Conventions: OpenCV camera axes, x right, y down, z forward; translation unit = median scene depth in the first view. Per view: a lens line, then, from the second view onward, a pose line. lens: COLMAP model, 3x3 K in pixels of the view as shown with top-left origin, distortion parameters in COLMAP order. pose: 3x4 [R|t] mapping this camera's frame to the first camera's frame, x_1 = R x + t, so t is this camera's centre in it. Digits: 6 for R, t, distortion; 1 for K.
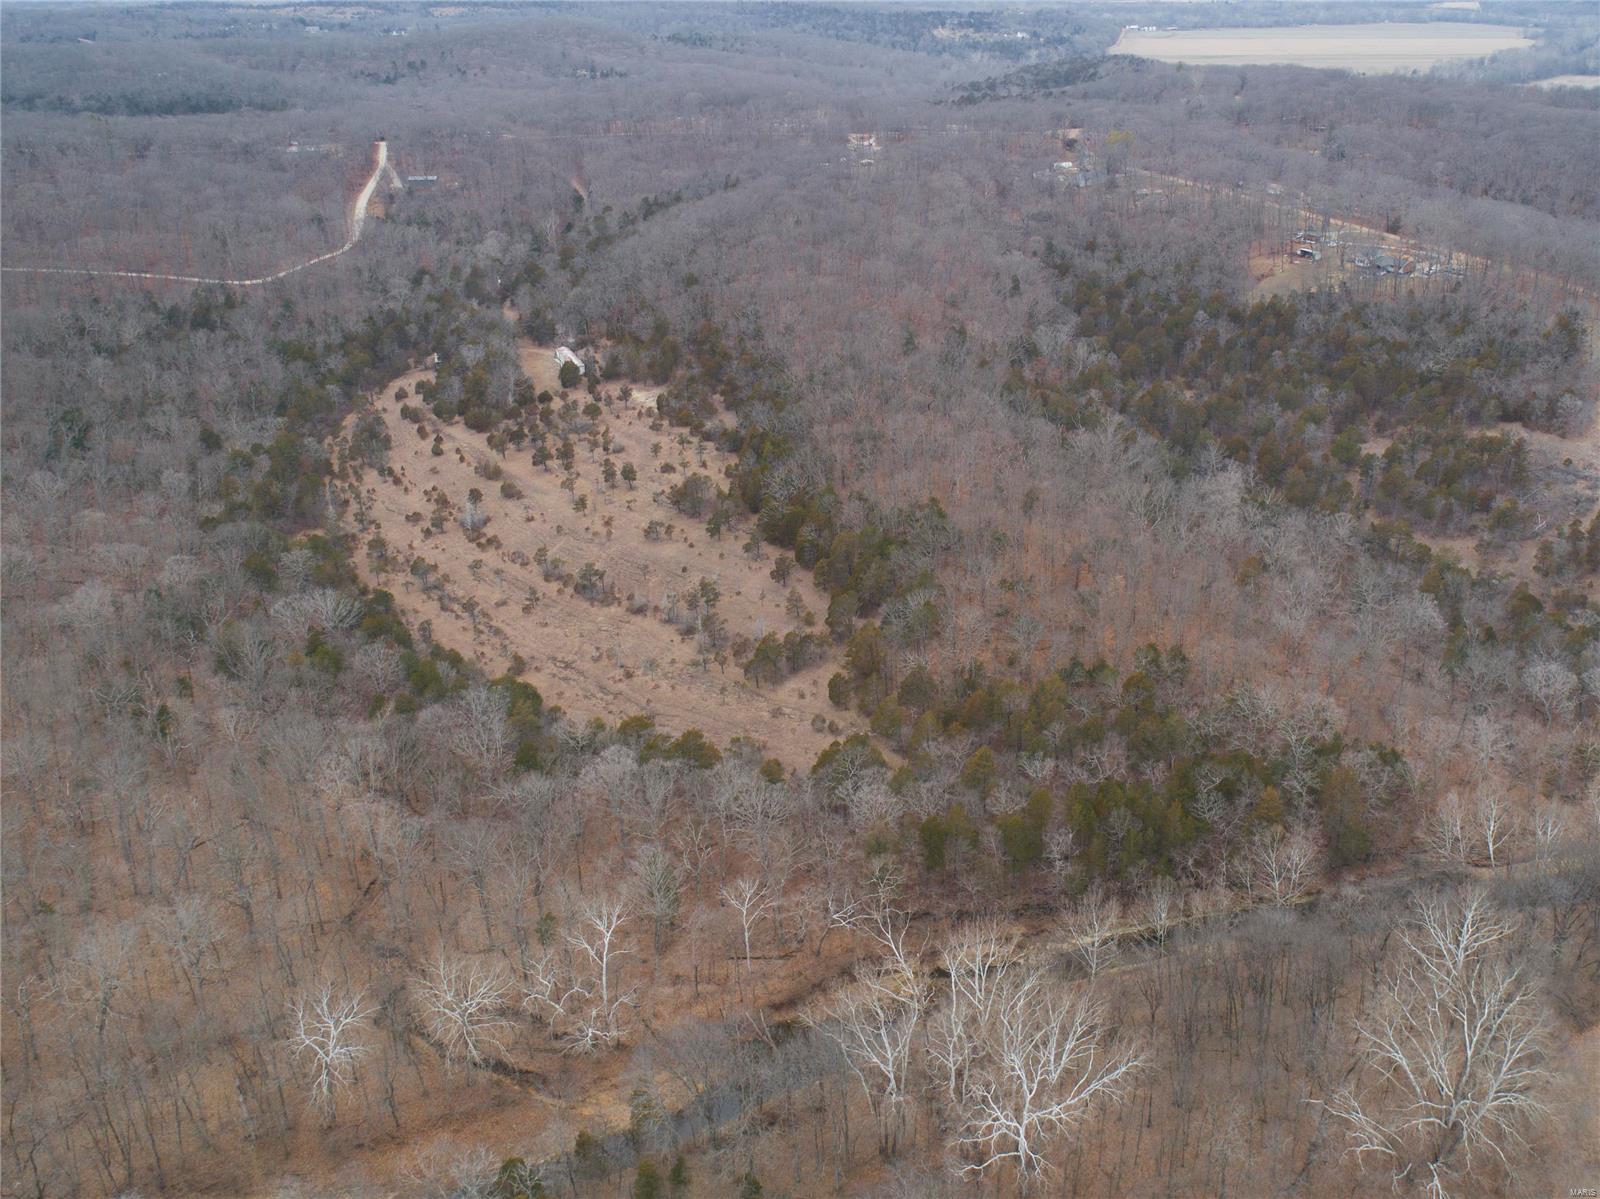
lens RADIAL K [[1119.4, 0, 800.0], [0, 1119.4, 599.5], [0, 0, 1]] dist [-0.048586, -0.000771]
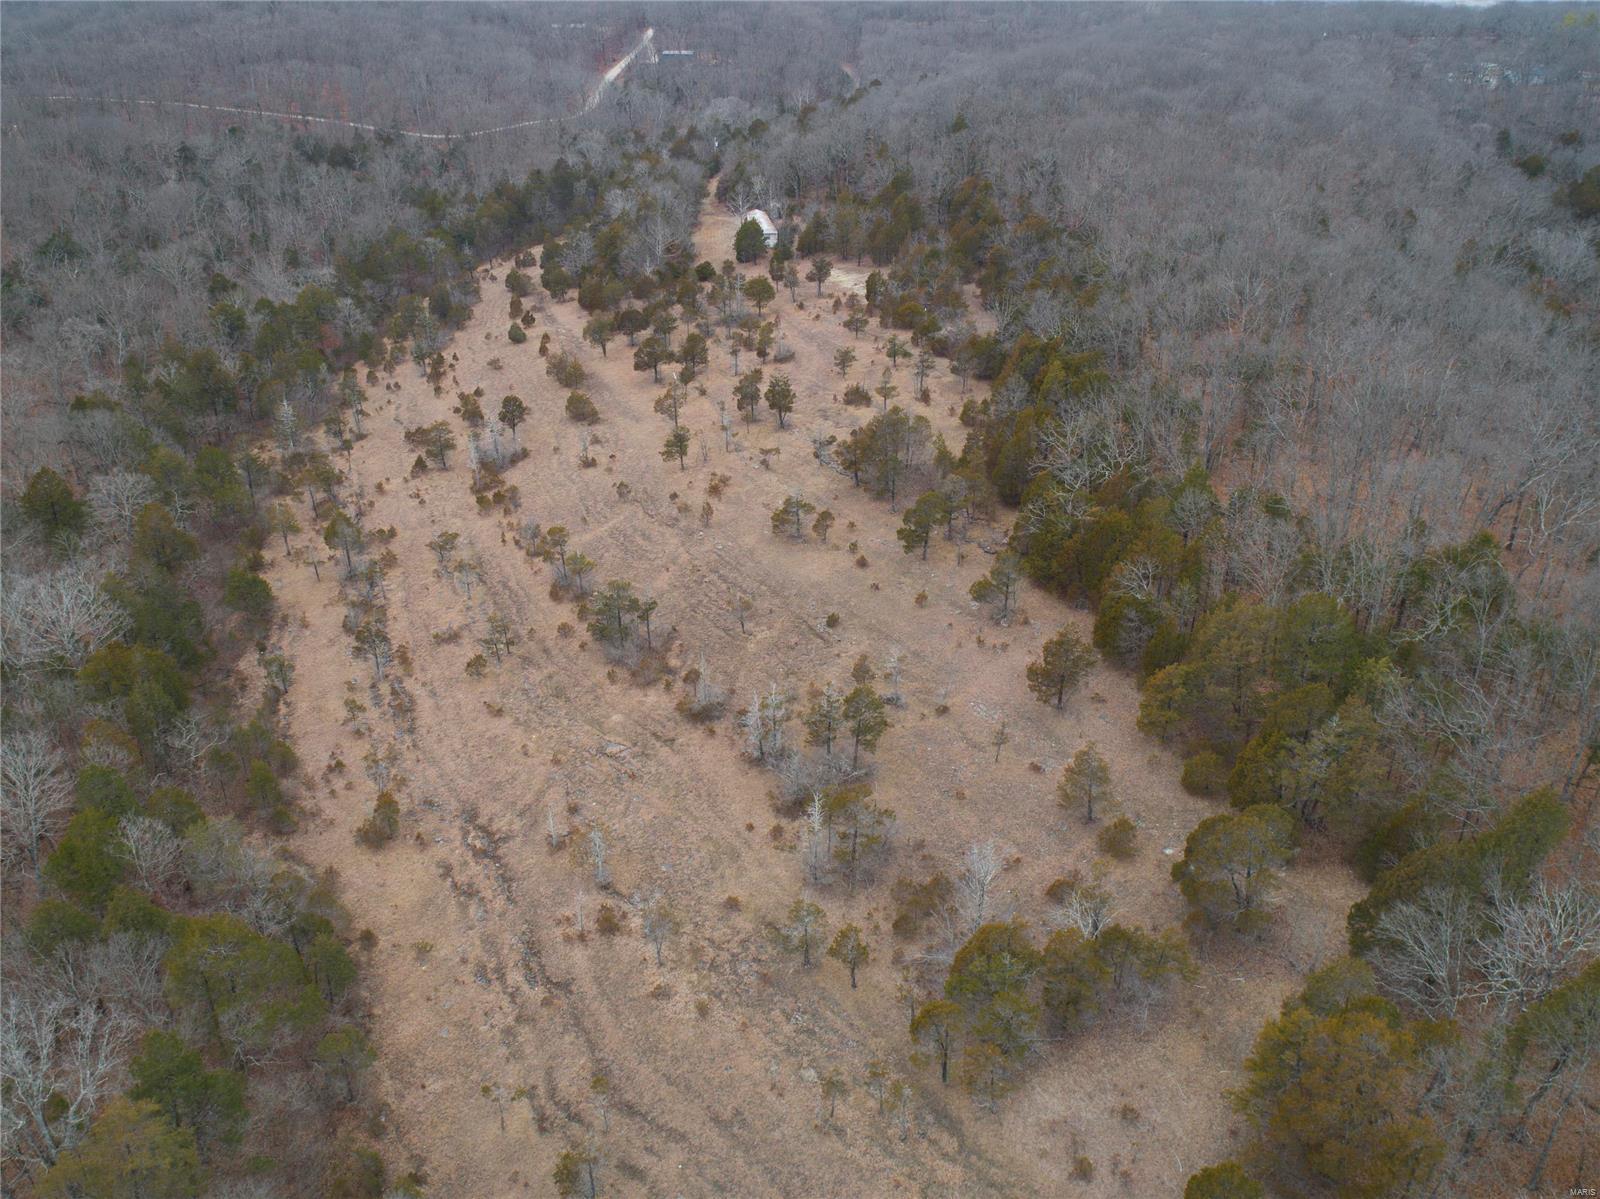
lens RADIAL K [[1119.4, 0, 800.0], [0, 1119.4, 599.5], [0, 0, 1]] dist [-0.048586, -0.000771]
pose [[0.969094, 0.137804, -0.204614, -0.023181], [-0.128109, 0.989946, 0.059958, -0.052729], [0.210819, -0.031892, 0.977005, 0.496499]]
